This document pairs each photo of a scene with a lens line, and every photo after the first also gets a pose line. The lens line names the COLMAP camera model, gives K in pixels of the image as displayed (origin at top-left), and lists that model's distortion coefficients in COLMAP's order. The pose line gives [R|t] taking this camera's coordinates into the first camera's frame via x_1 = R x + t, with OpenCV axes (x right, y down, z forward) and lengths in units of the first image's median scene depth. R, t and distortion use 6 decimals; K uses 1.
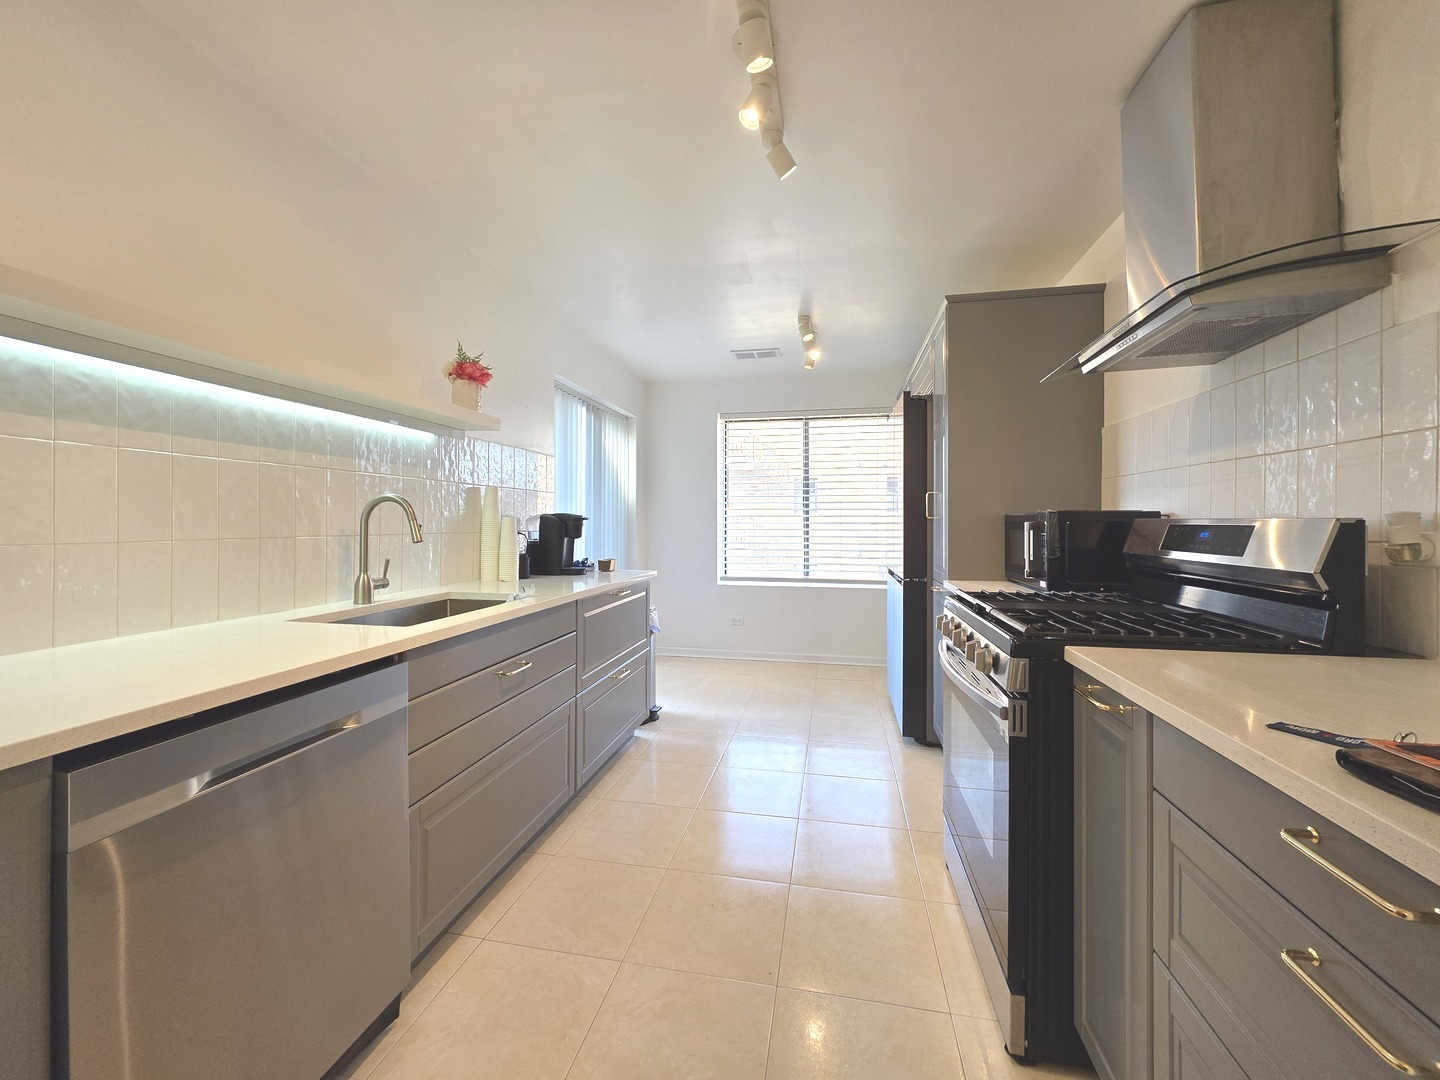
lens RADIAL K [[571.3, 0, 720.0], [0, 571.3, 519.9], [0, 0, 1]] dist [0.000044, 0.000458]
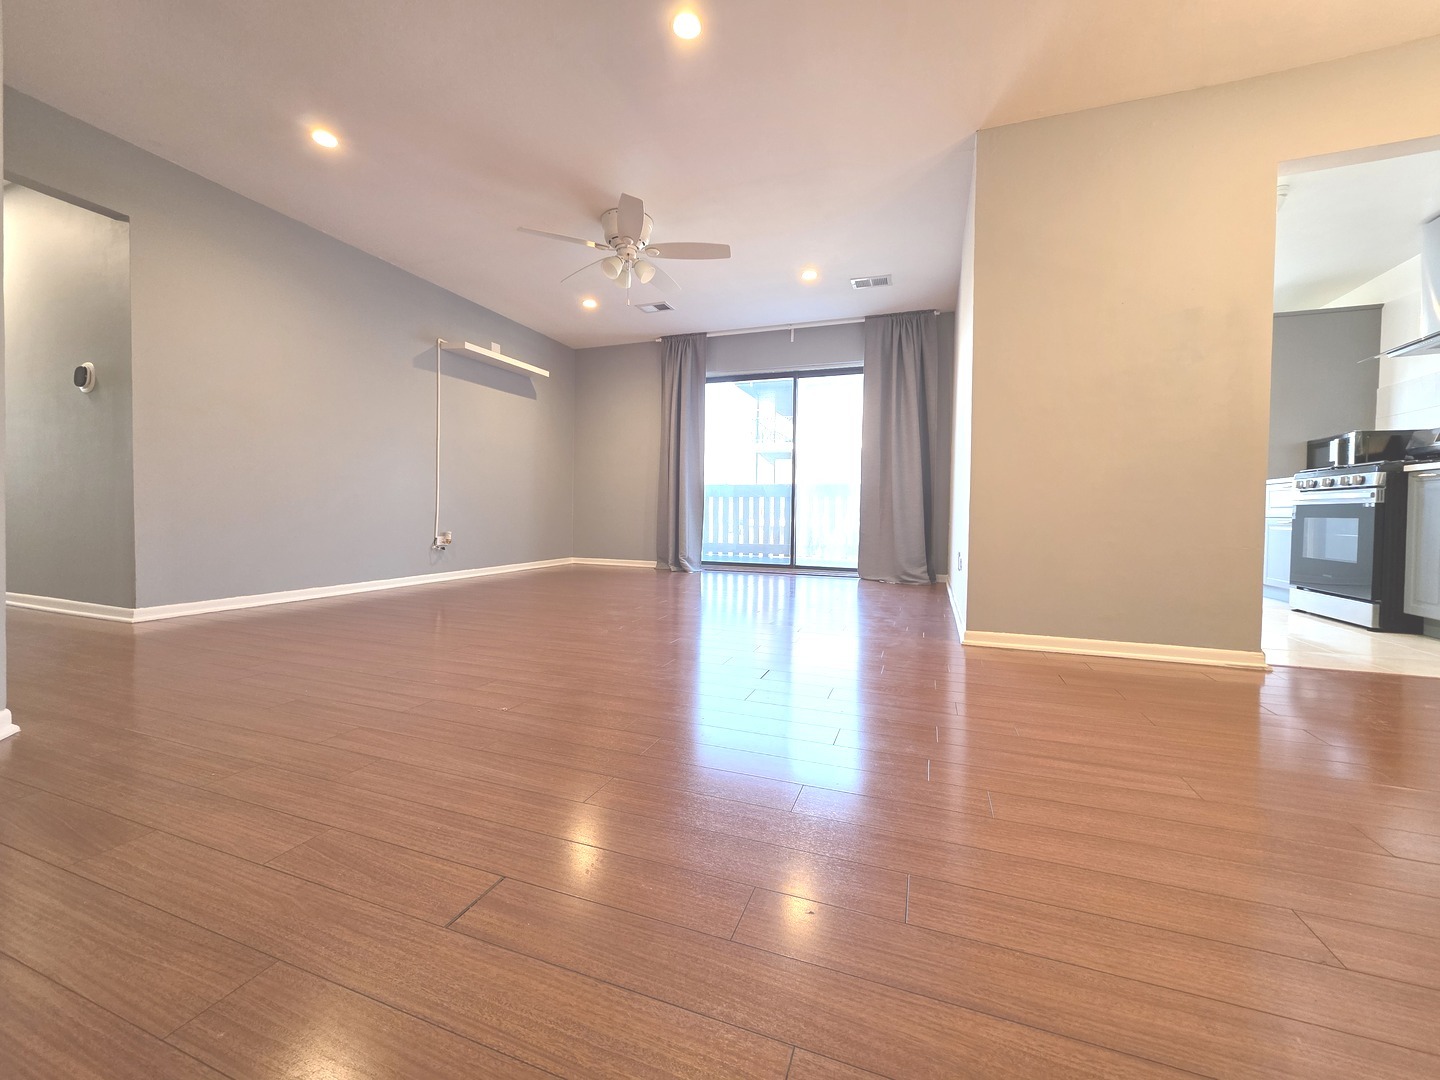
lens RADIAL K [[571.3, 0, 720.0], [0, 571.3, 519.9], [0, 0, 1]] dist [0.000044, 0.000458]
pose [[0.988958, 0.018951, -0.146978, -0.987130], [-0.016136, 0.999663, 0.020325, 0.221883], [0.147314, -0.017729, 0.988931, -0.959323]]
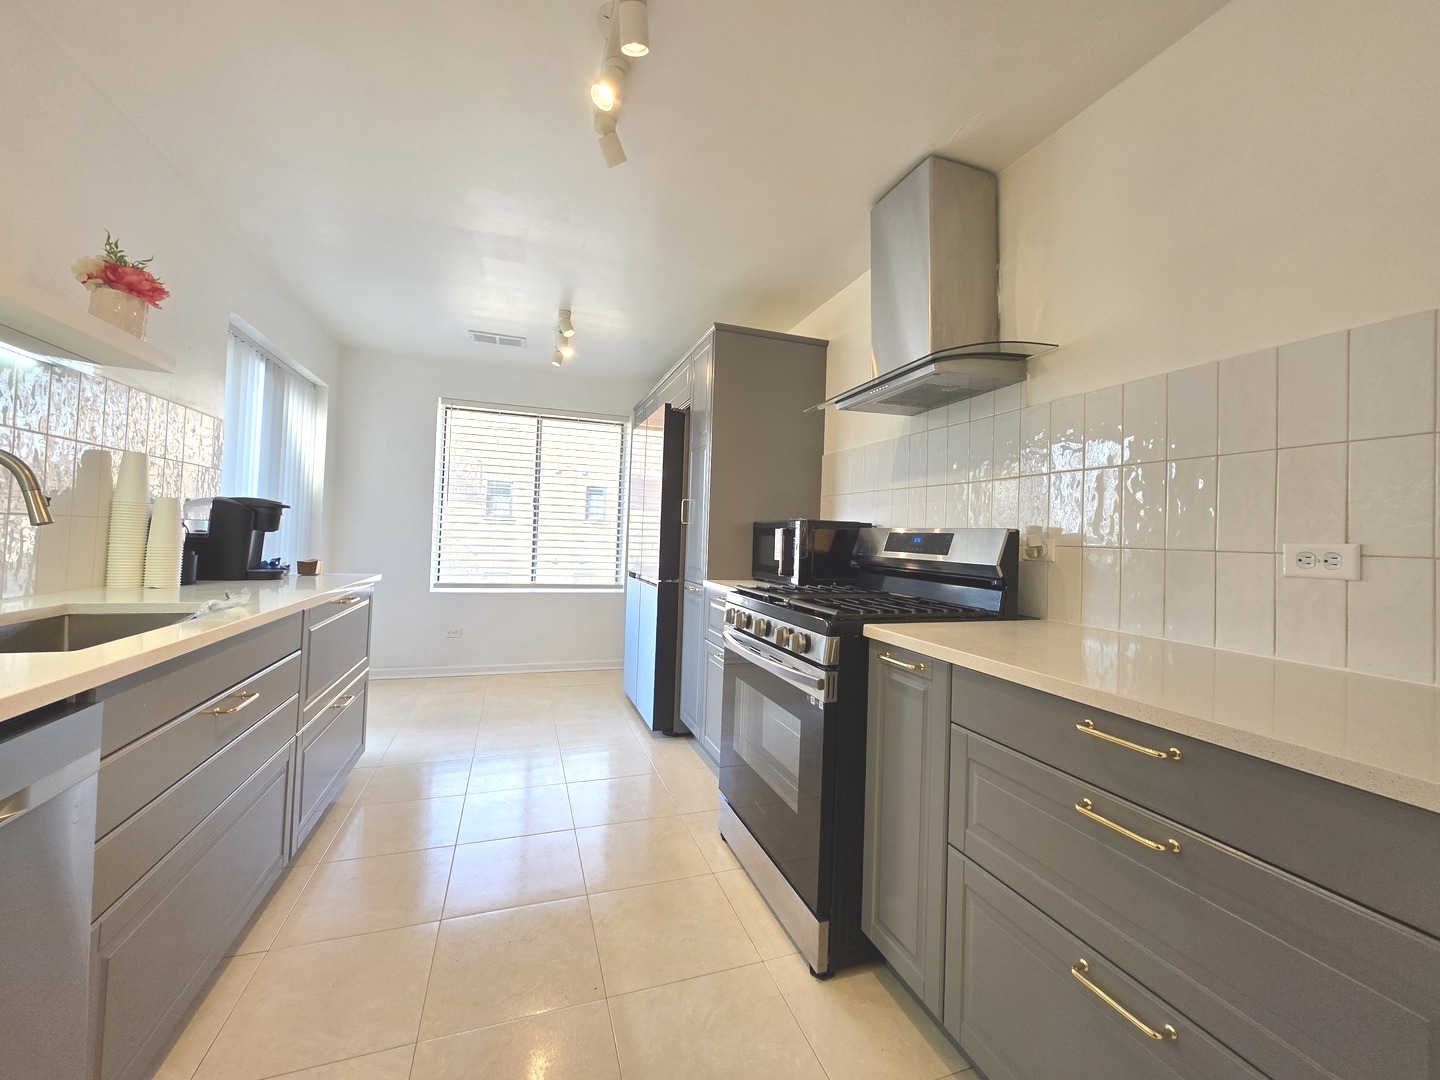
lens RADIAL K [[573.5, 0, 719.5], [0, 573.5, 521.6], [0, 0, 1]] dist [-0.001516, 0.000255]
pose [[0.857458, 0.041245, 0.512898, -0.152231], [-0.035066, 0.999149, -0.021723, 0.017091], [-0.513358, 0.000641, 0.858174, 0.042985]]
